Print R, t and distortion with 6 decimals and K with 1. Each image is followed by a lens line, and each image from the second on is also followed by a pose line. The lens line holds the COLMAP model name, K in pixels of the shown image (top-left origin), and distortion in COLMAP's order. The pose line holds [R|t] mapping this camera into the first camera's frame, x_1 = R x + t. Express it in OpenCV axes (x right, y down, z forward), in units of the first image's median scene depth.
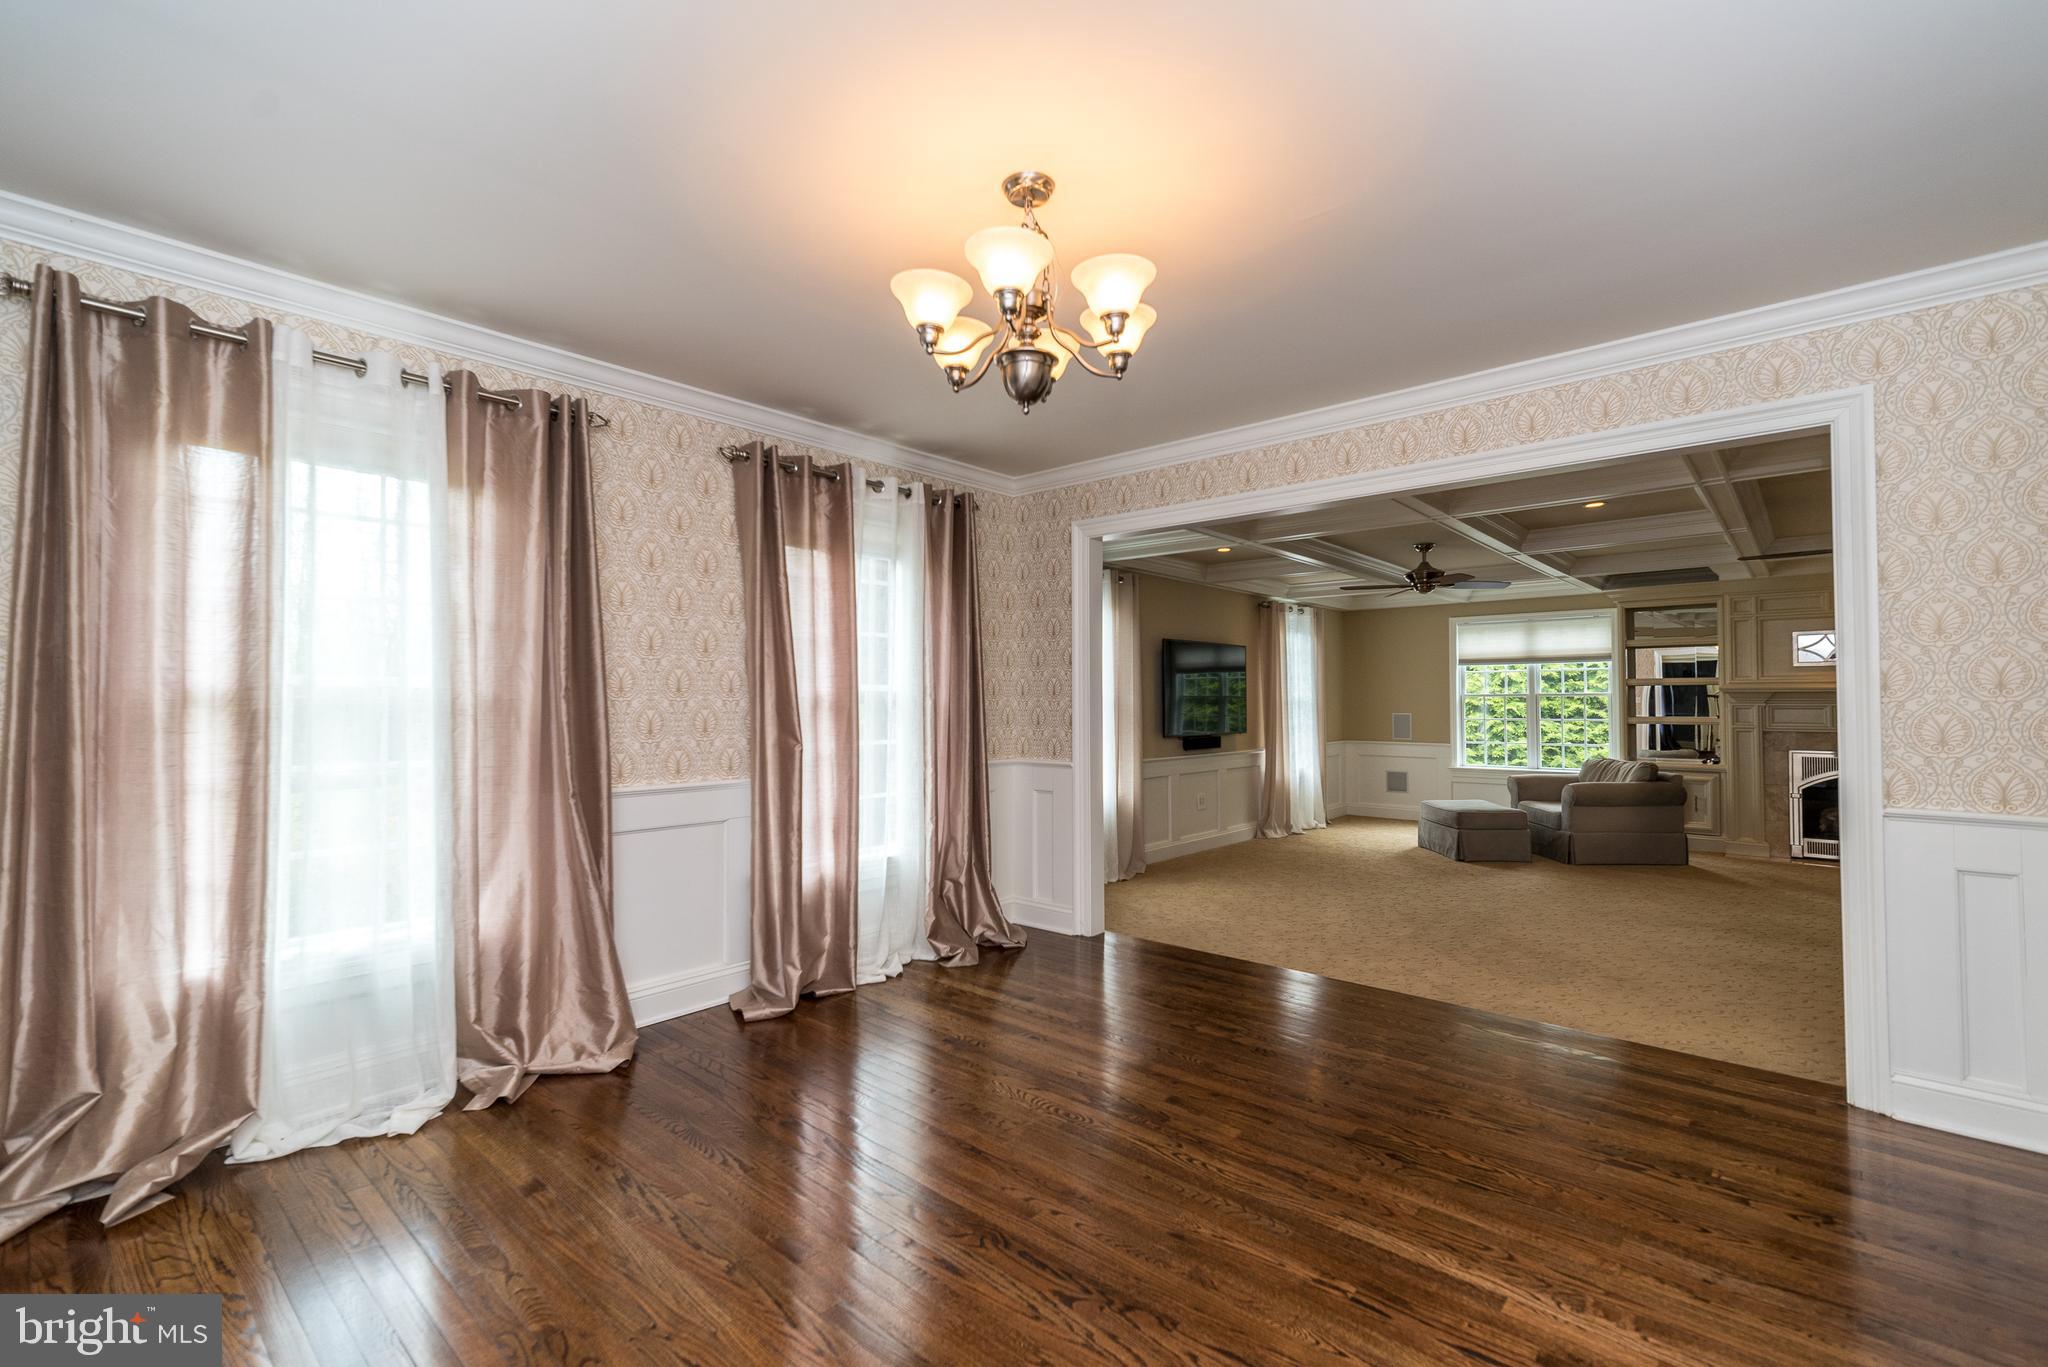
lens RADIAL K [[911.4, 0, 1024.0], [0, 911.4, 683.5], [0, 0, 1]] dist [0.012886, -0.000010]
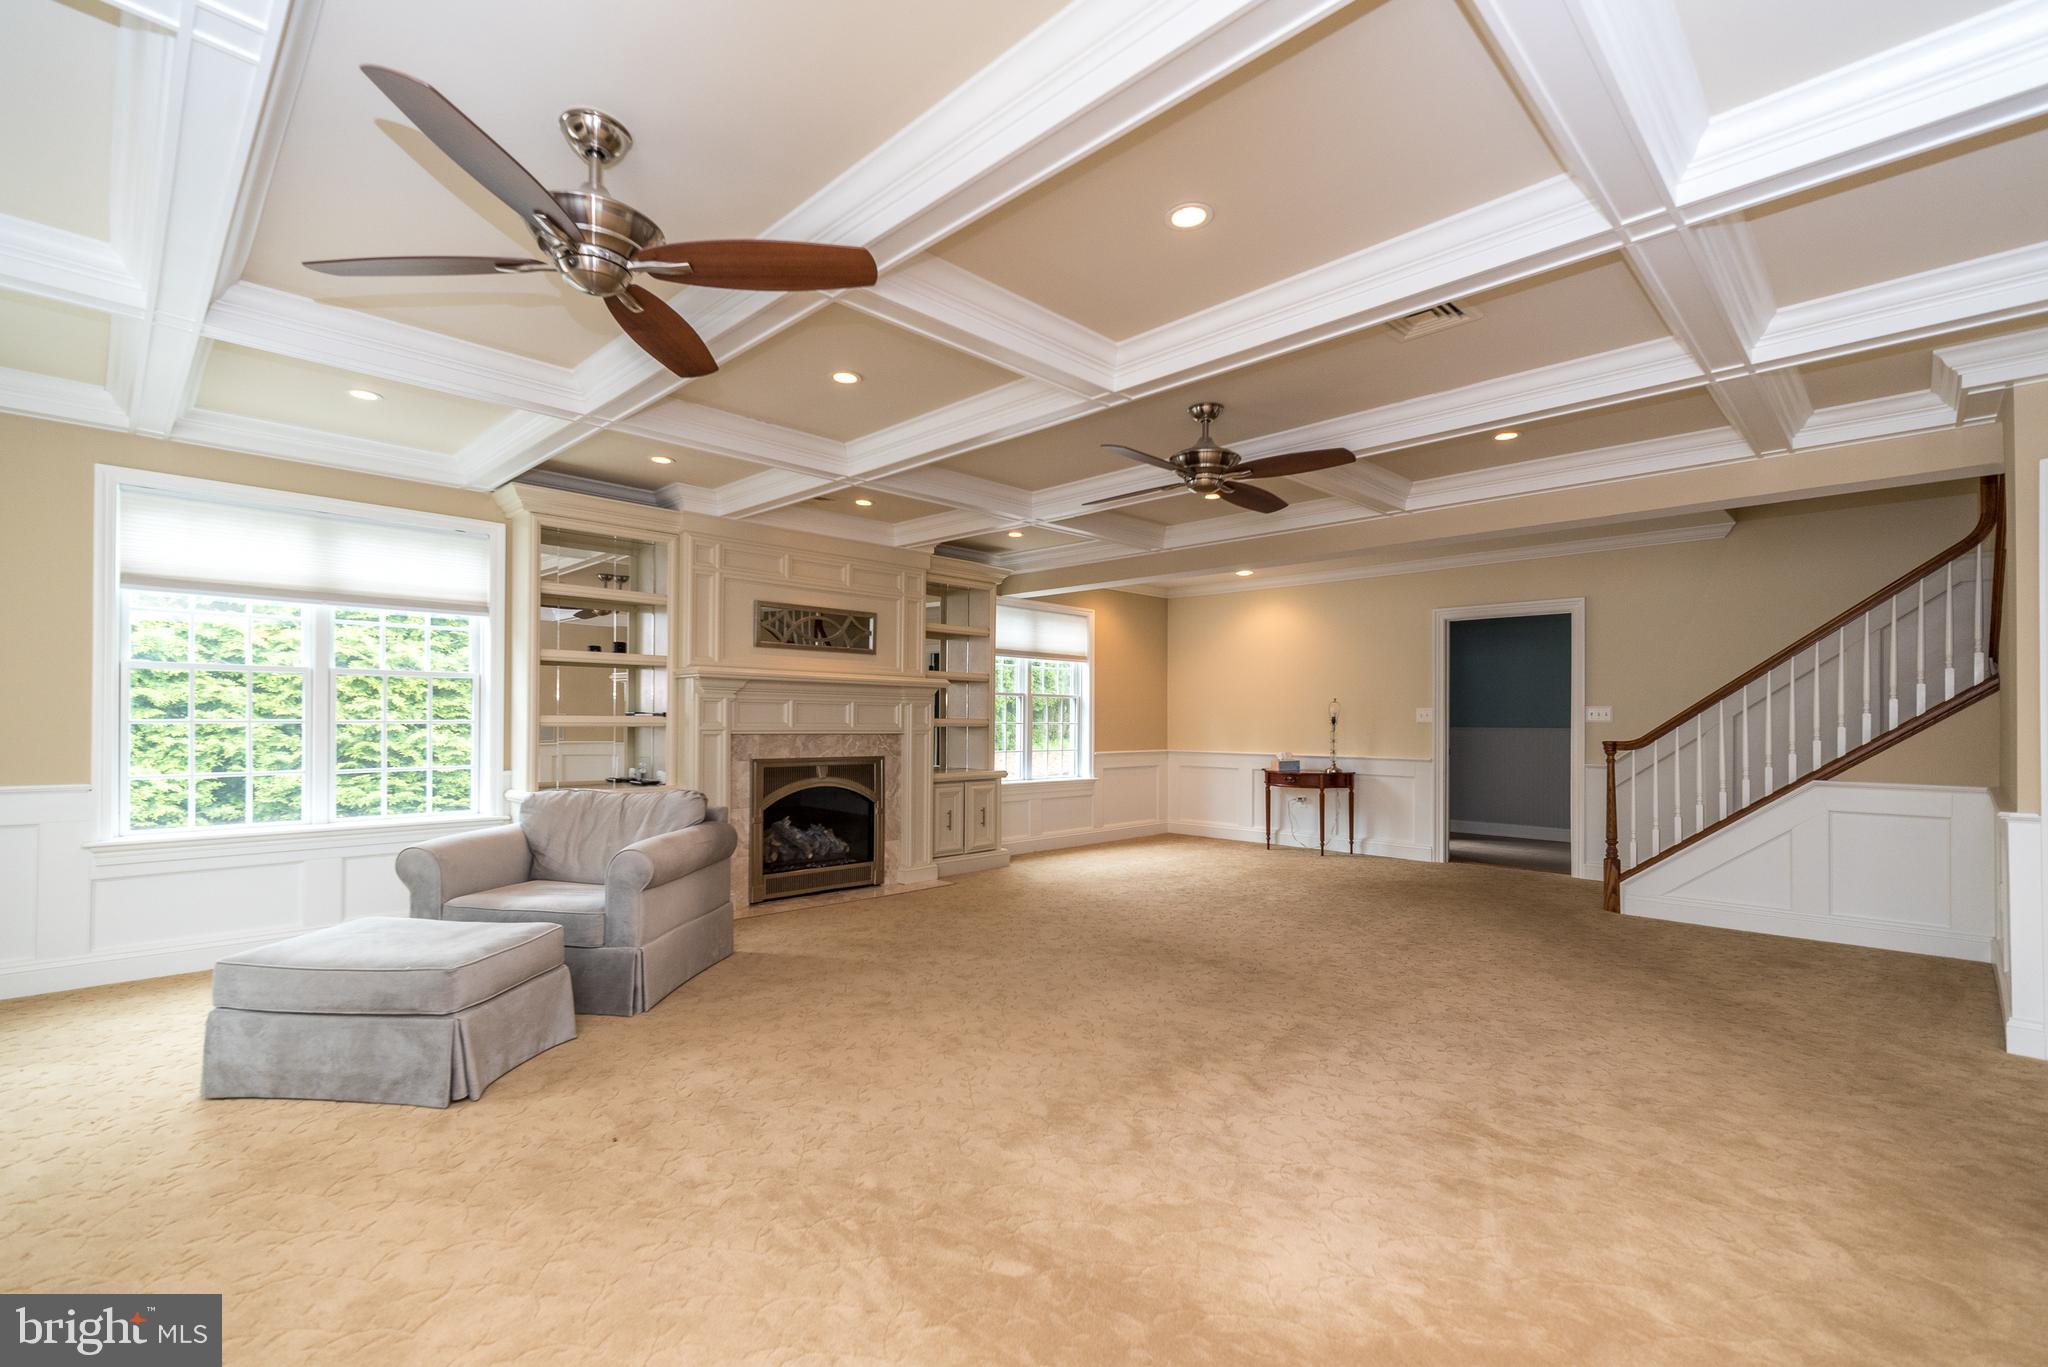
lens RADIAL K [[912.0, 0, 1027.7], [0, 912.0, 693.9], [0, 0, 1]] dist [0.001220, 0.000020]
pose [[0.057789, 0.034568, 0.997730, 0.122789], [-0.025749, 0.999119, -0.033125, 0.040686], [-0.997997, -0.023777, 0.058628, 0.768307]]
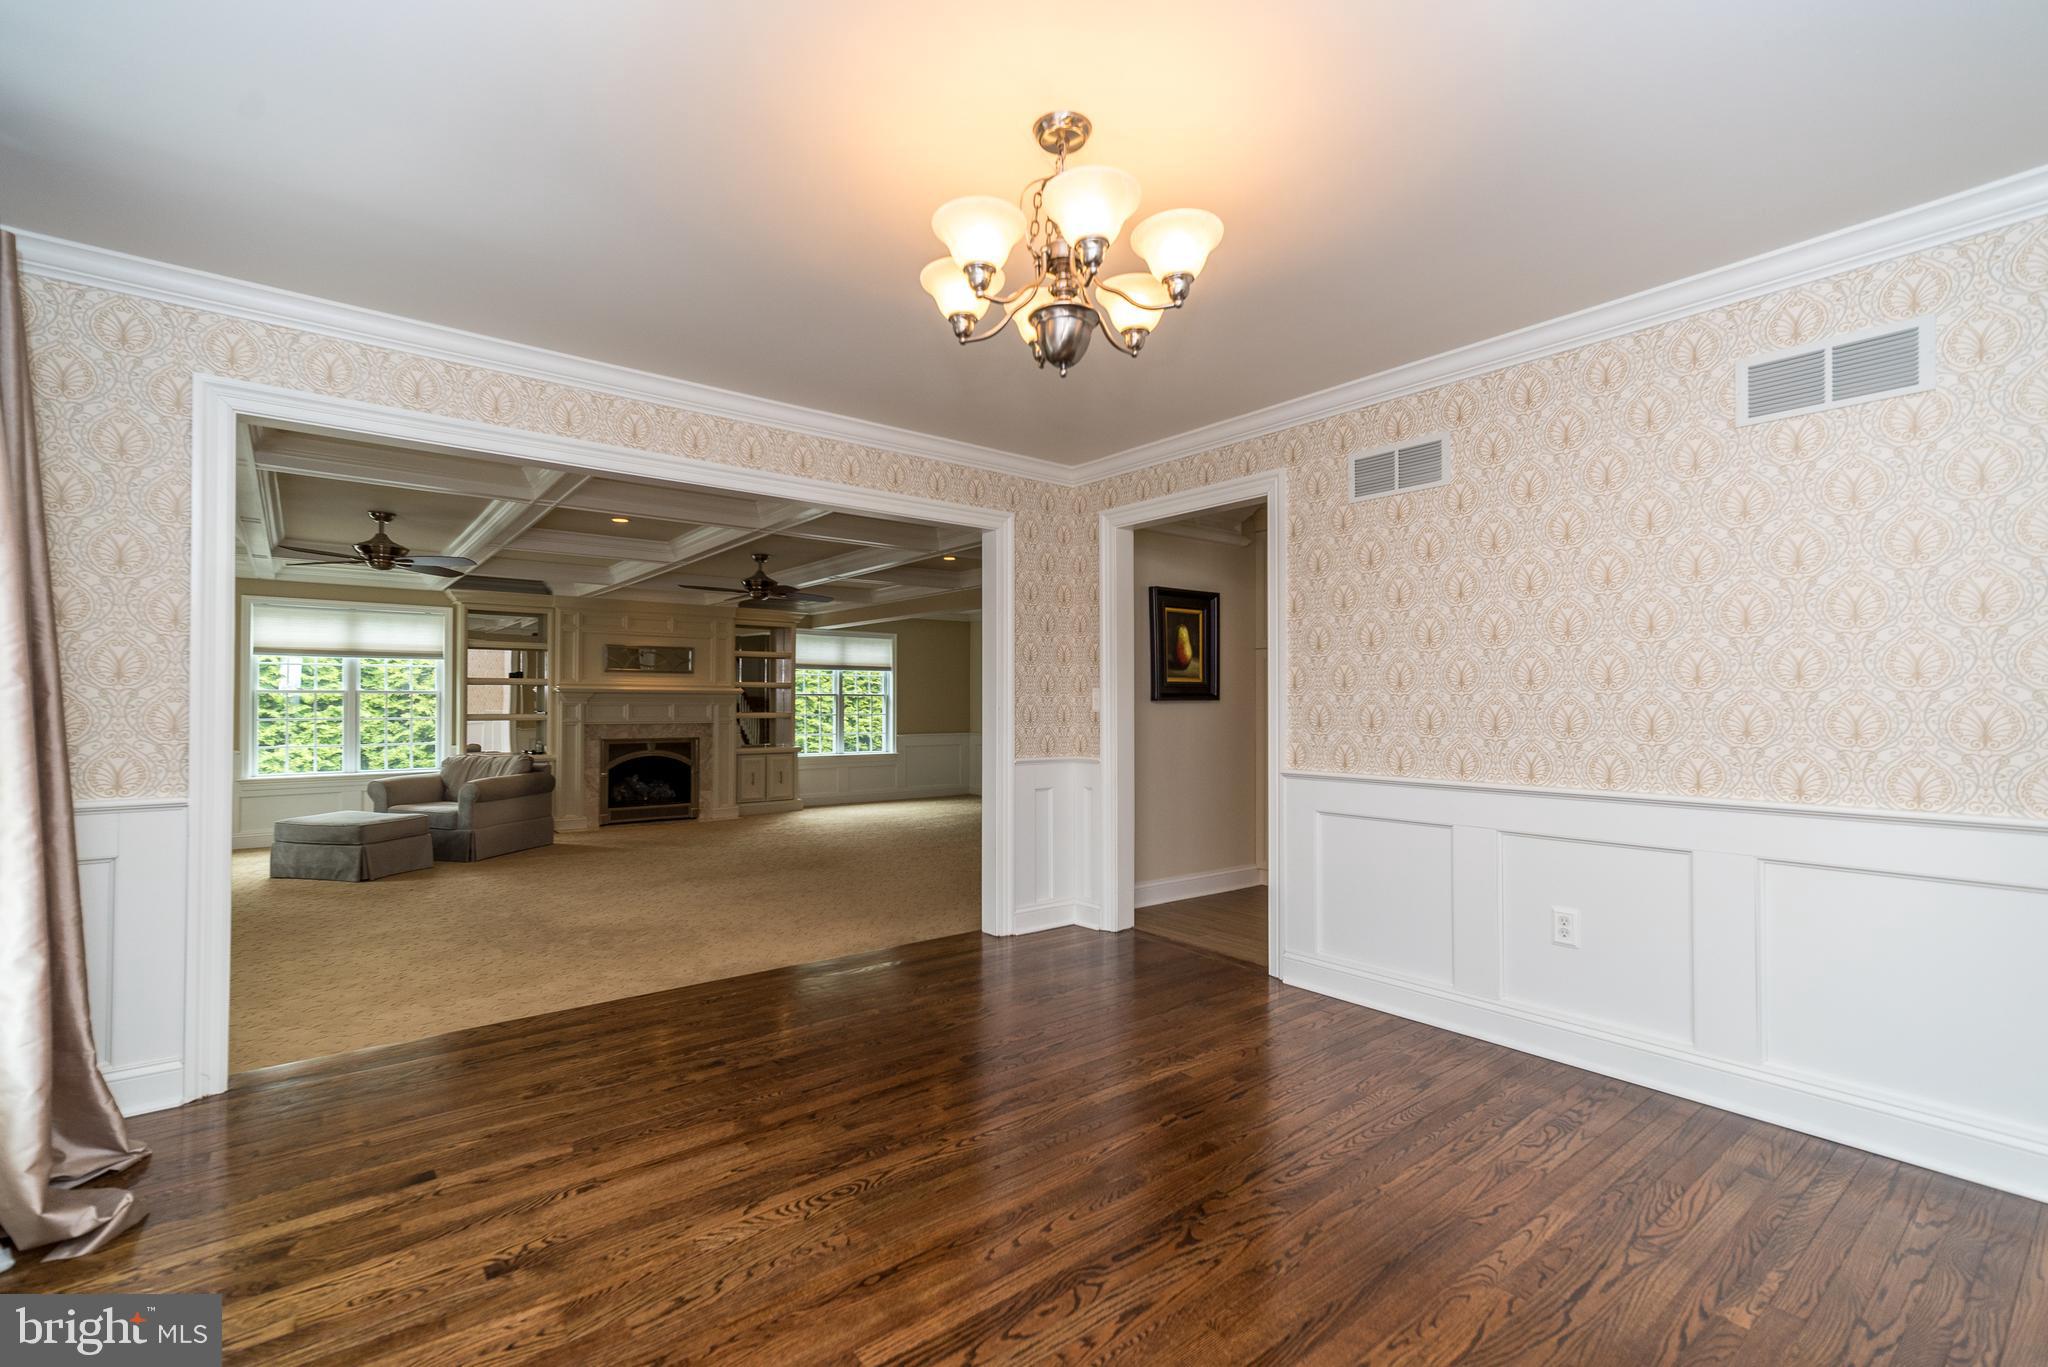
lens RADIAL K [[885.4, 0, 1012.5], [0, 885.4, 676.1], [0, 0, 1]] dist [0.002846, 0.000722]
pose [[0.173427, 0.033074, 0.984291, -0.257666], [-0.021370, 0.999327, -0.029814, 0.011616], [-0.984615, -0.015864, 0.174017, 0.258027]]
